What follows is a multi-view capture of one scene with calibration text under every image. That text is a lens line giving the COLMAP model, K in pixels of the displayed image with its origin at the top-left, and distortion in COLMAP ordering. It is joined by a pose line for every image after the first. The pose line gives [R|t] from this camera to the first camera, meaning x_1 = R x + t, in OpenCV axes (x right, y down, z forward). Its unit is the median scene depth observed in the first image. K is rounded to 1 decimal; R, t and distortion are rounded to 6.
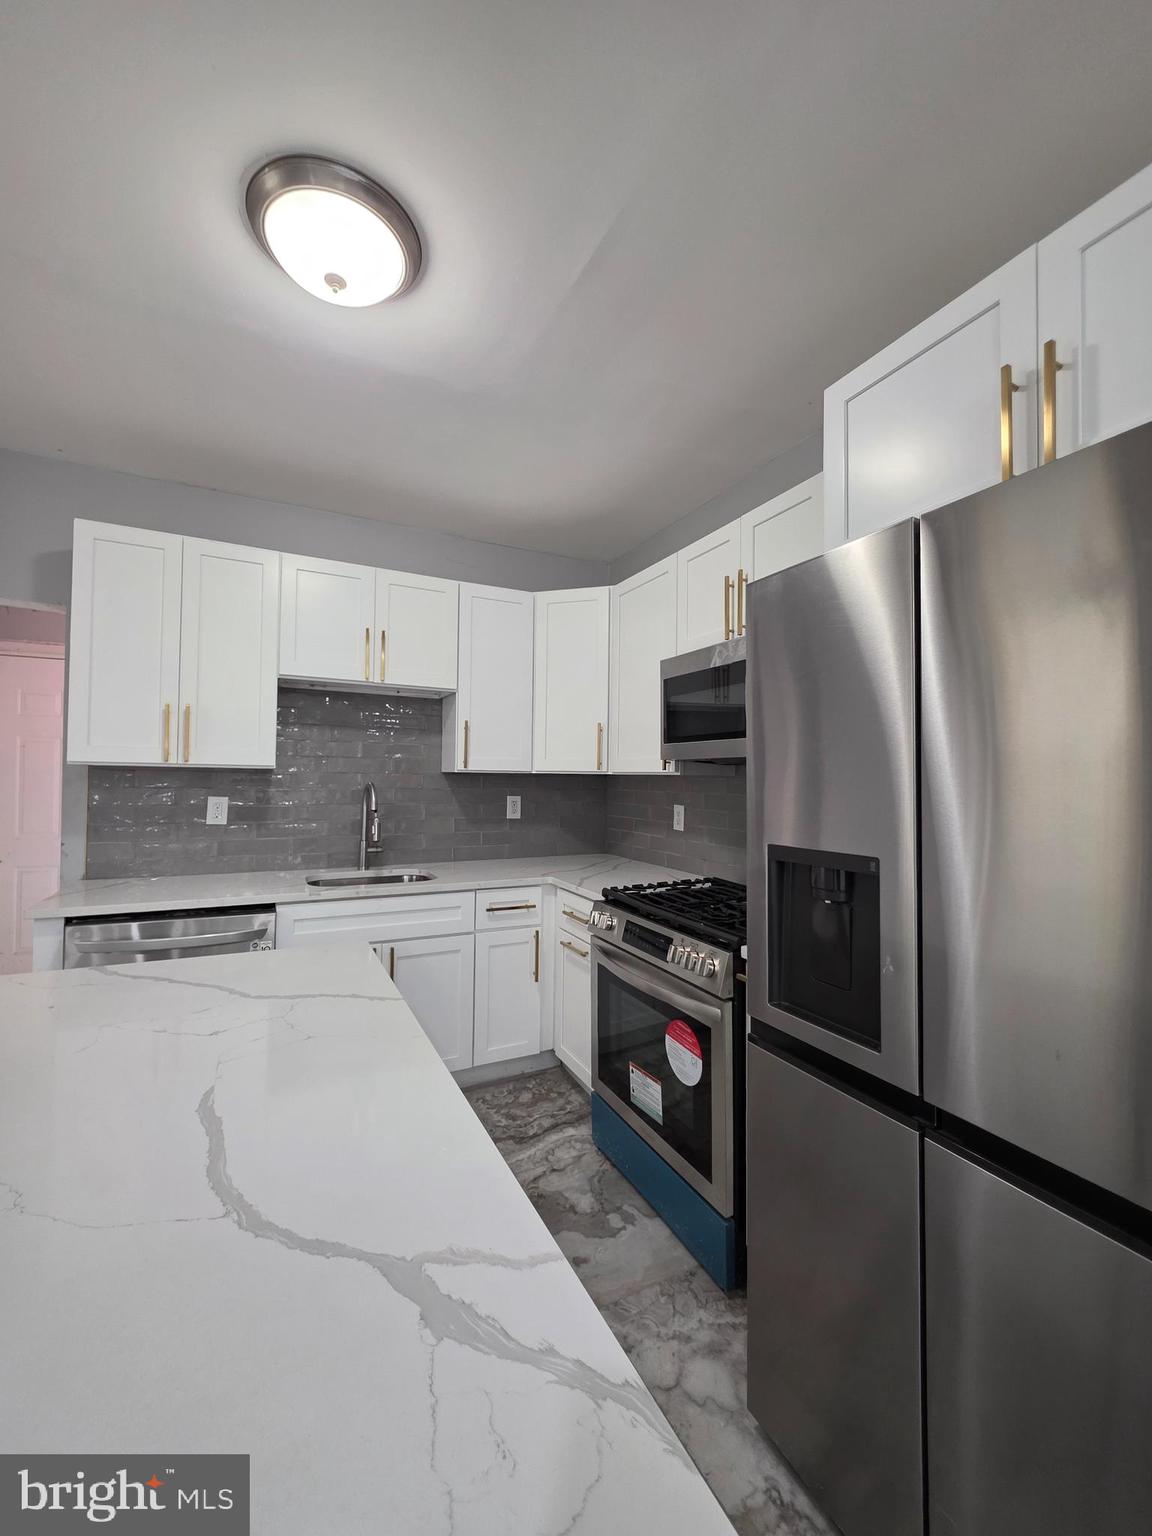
lens RADIAL K [[614.2, 0, 585.9], [0, 614.2, 767.1], [0, 0, 1]] dist [-0.001649, 0.001819]
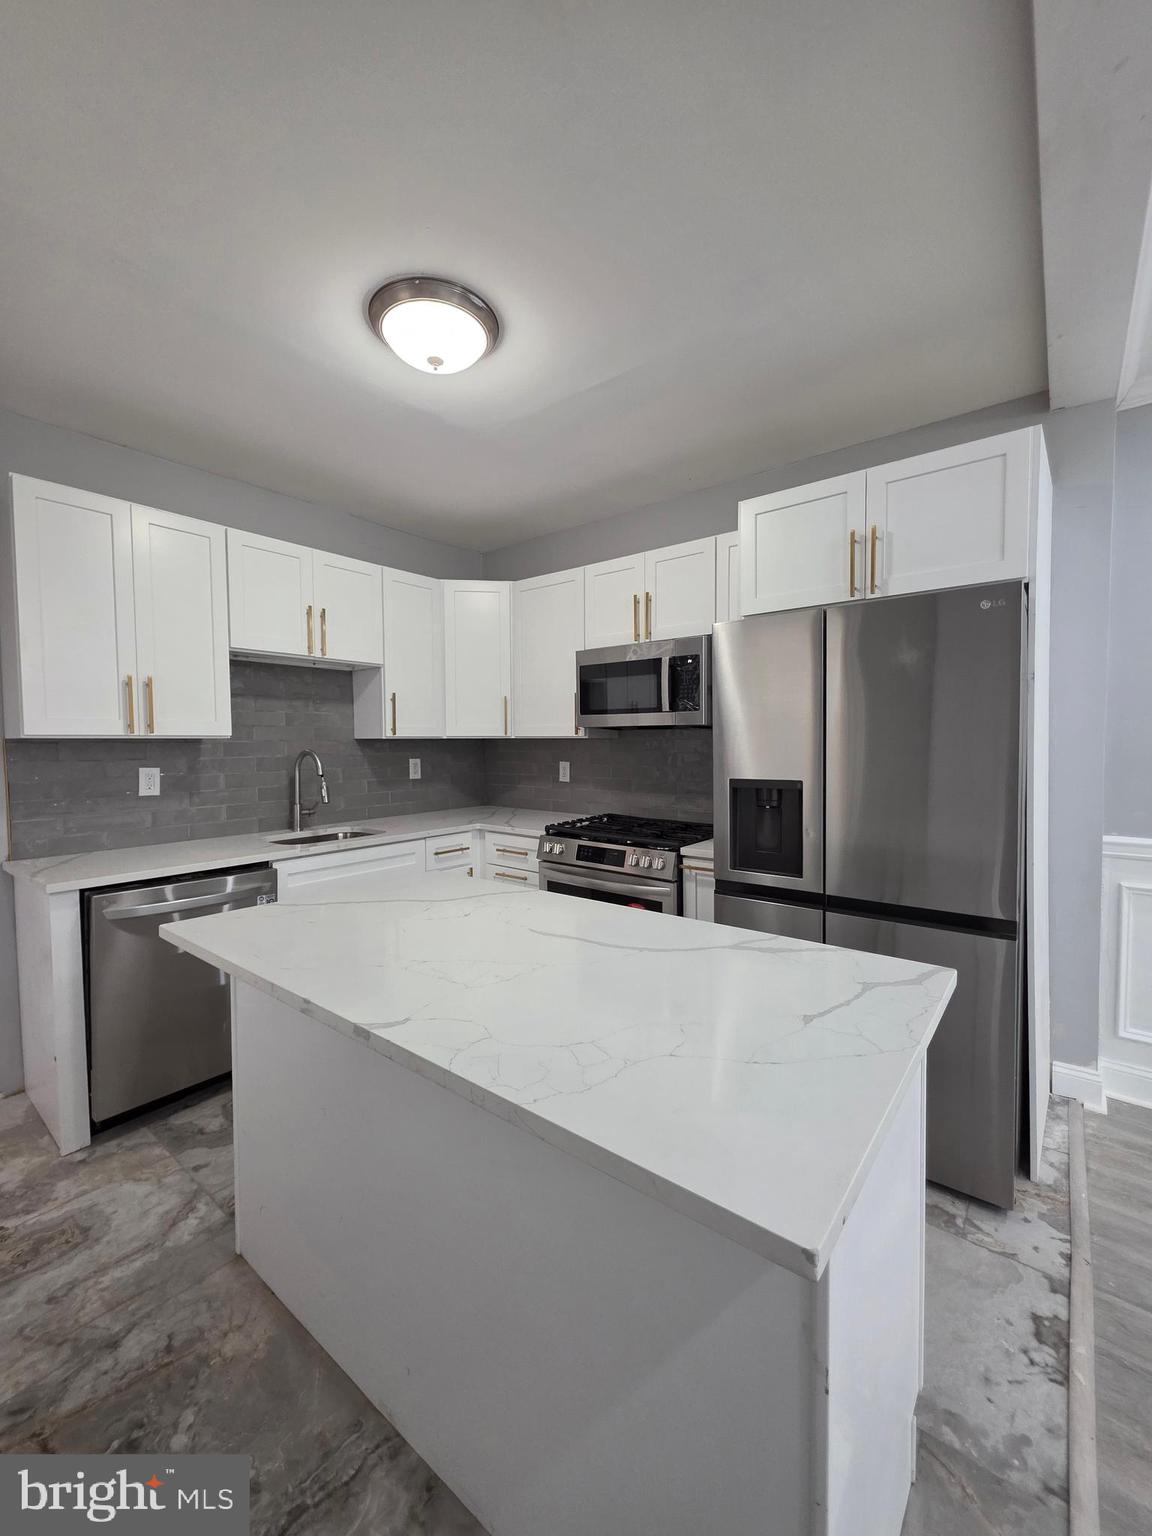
lens RADIAL K [[614.2, 0, 581.2], [0, 614.2, 766.7], [0, 0, 1]] dist [-0.001649, 0.001819]
pose [[0.910534, -0.036019, 0.411862, -0.426832], [0.009577, 0.997768, 0.066086, -0.013999], [-0.413323, -0.056229, 0.908847, -0.214394]]
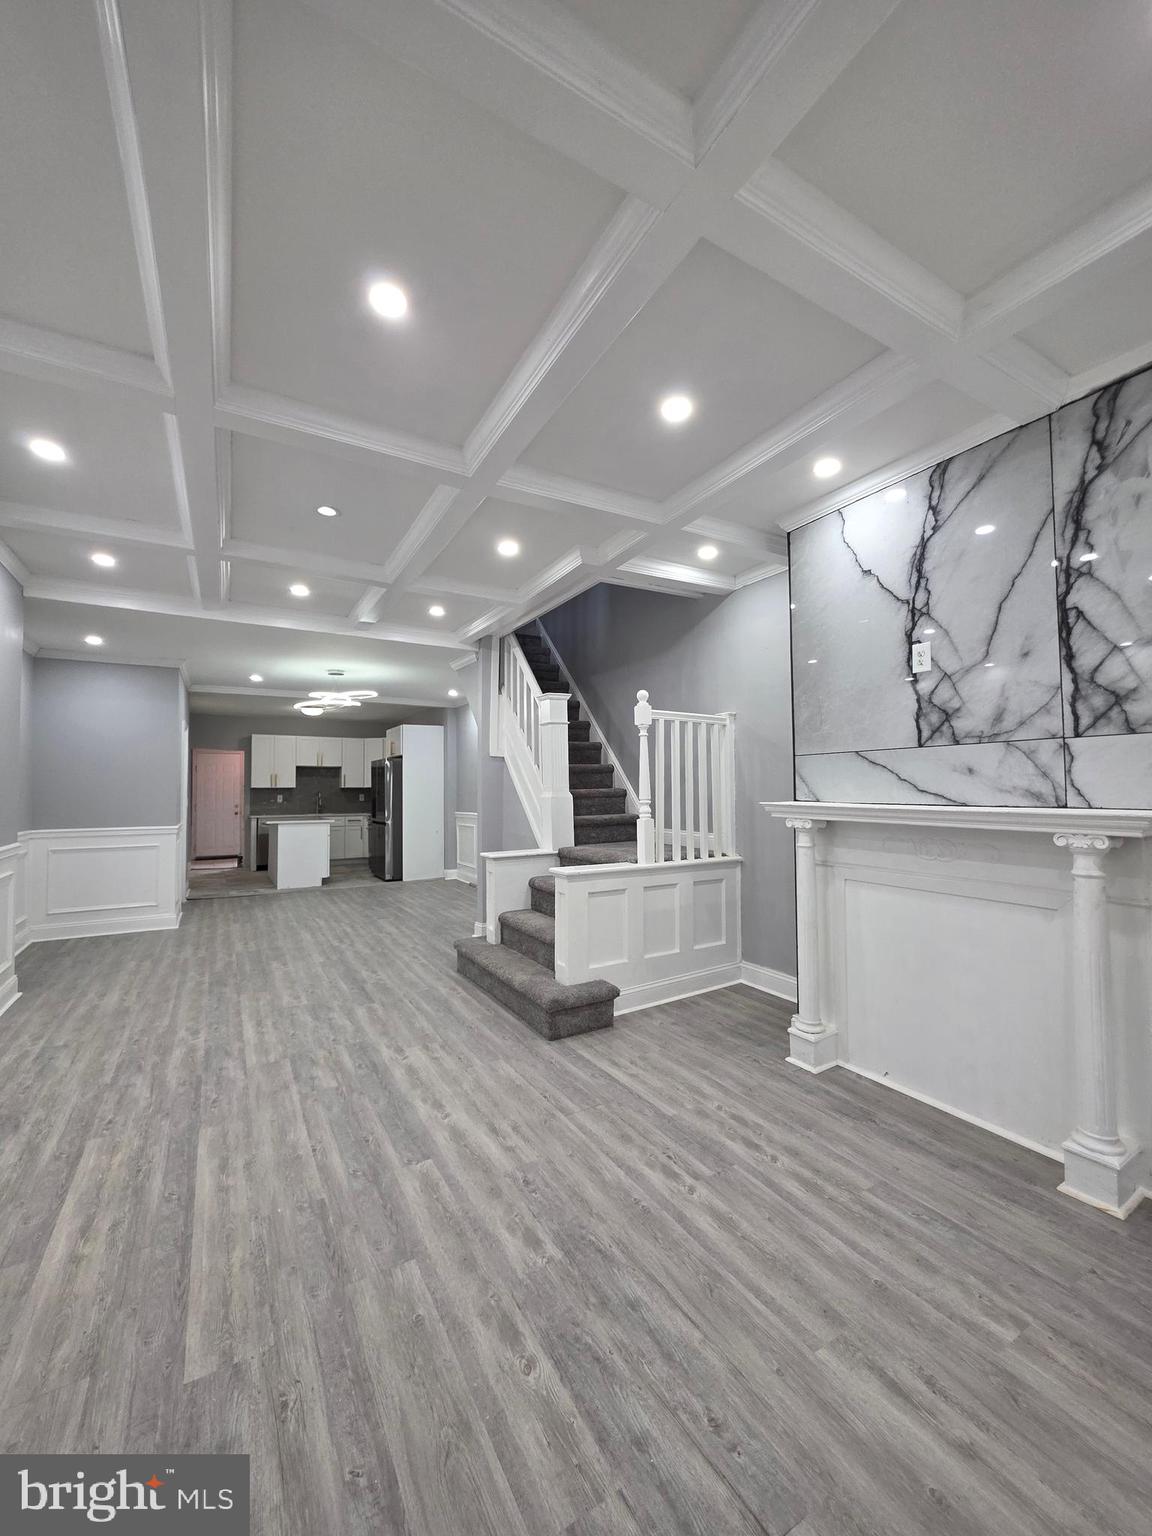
lens RADIAL K [[614.2, 0, 580.3], [0, 614.2, 777.2], [0, 0, 1]] dist [-0.001649, 0.001819]
pose [[0.998389, -0.017178, 0.054075, 1.299711], [0.017308, 0.999848, -0.001925, -0.031889], [-0.054034, 0.002858, 0.998535, -3.542307]]
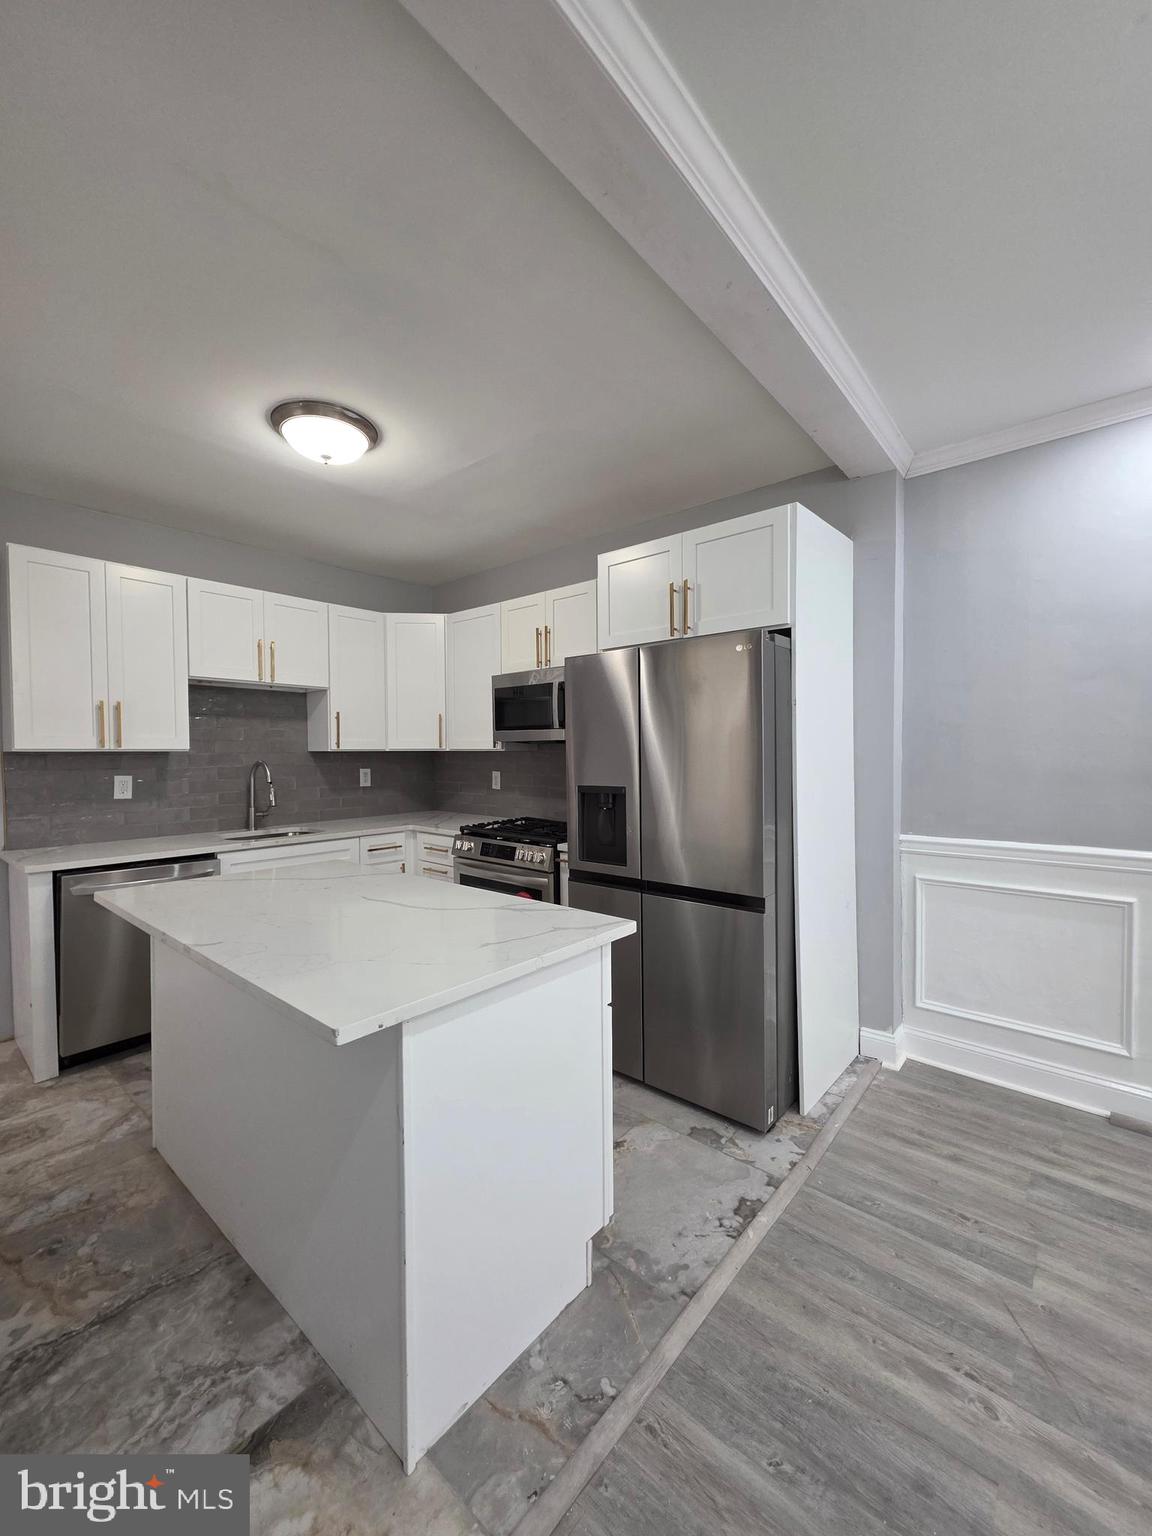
lens RADIAL K [[614.2, 0, 582.9], [0, 614.2, 767.4], [0, 0, 1]] dist [-0.001649, 0.001819]
pose [[0.924392, -0.027561, 0.380447, -0.259330], [0.009321, 0.998721, 0.049703, -0.021307], [-0.381330, -0.042399, 0.923466, -0.506346]]
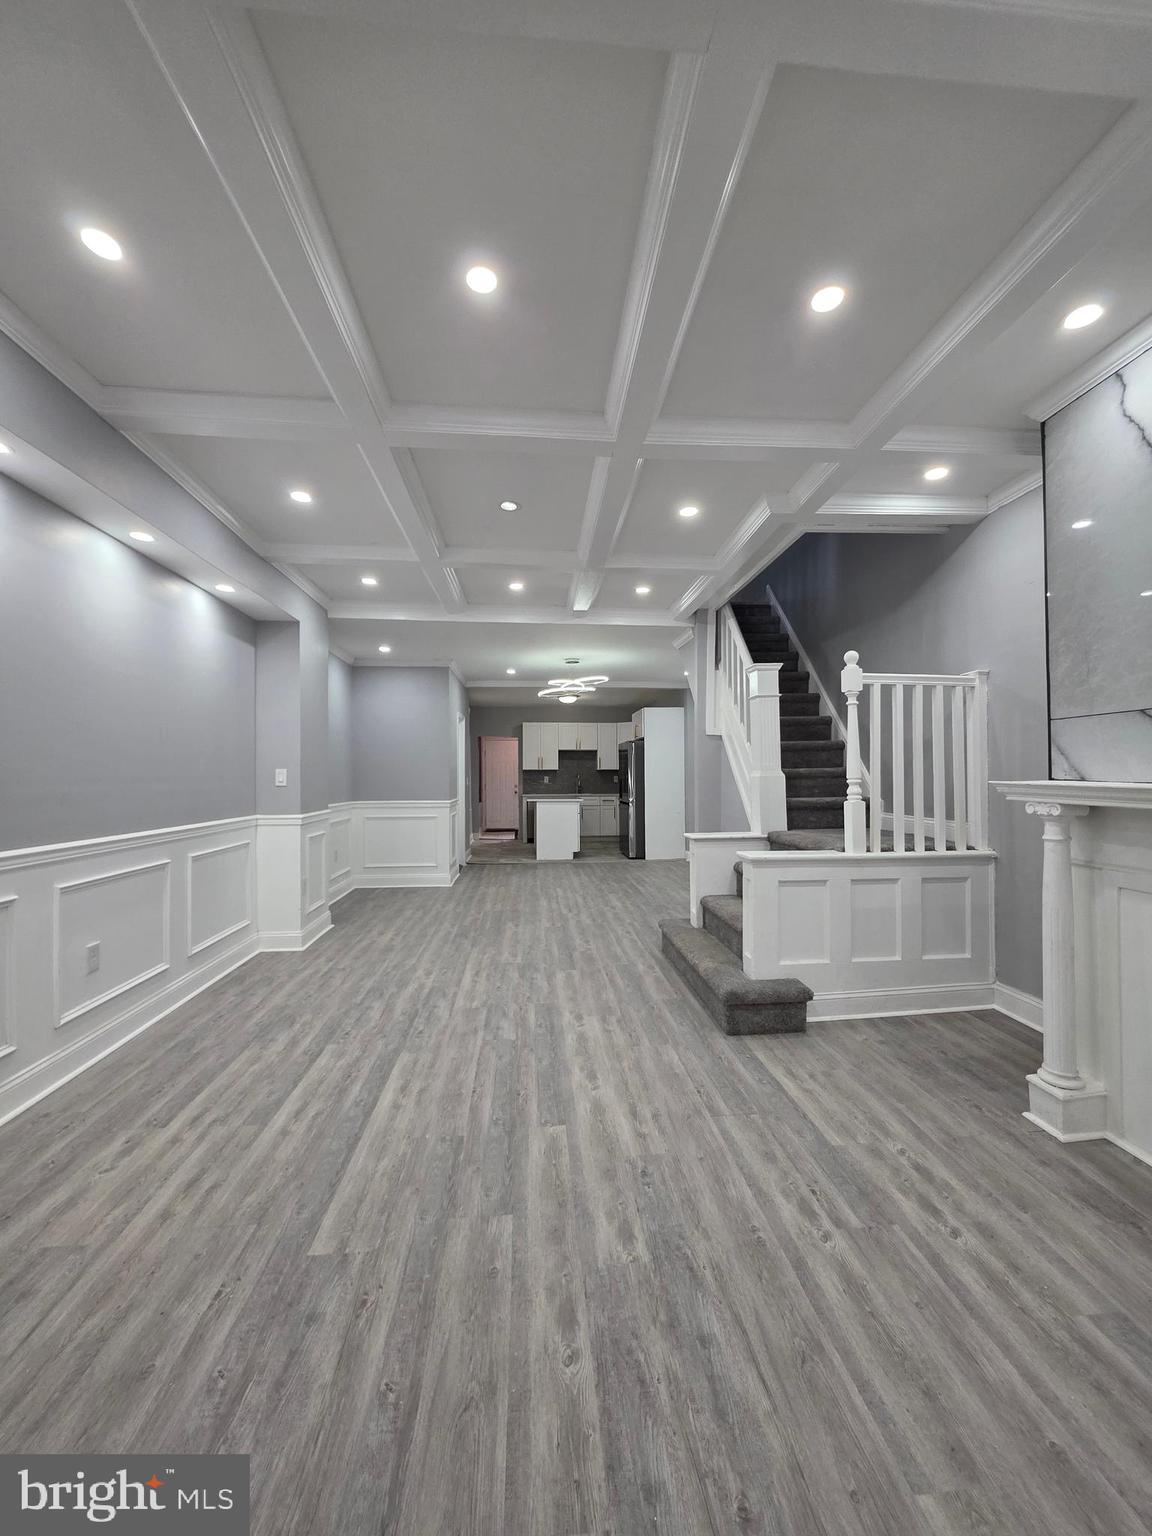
lens RADIAL K [[614.2, 0, 578.4], [0, 614.2, 775.0], [0, 0, 1]] dist [-0.001649, 0.001819]
pose [[0.926397, -0.015752, -0.376219, 1.475367], [0.022039, 0.999680, 0.012411, -0.014687], [0.375903, -0.019789, 0.926448, -3.470278]]
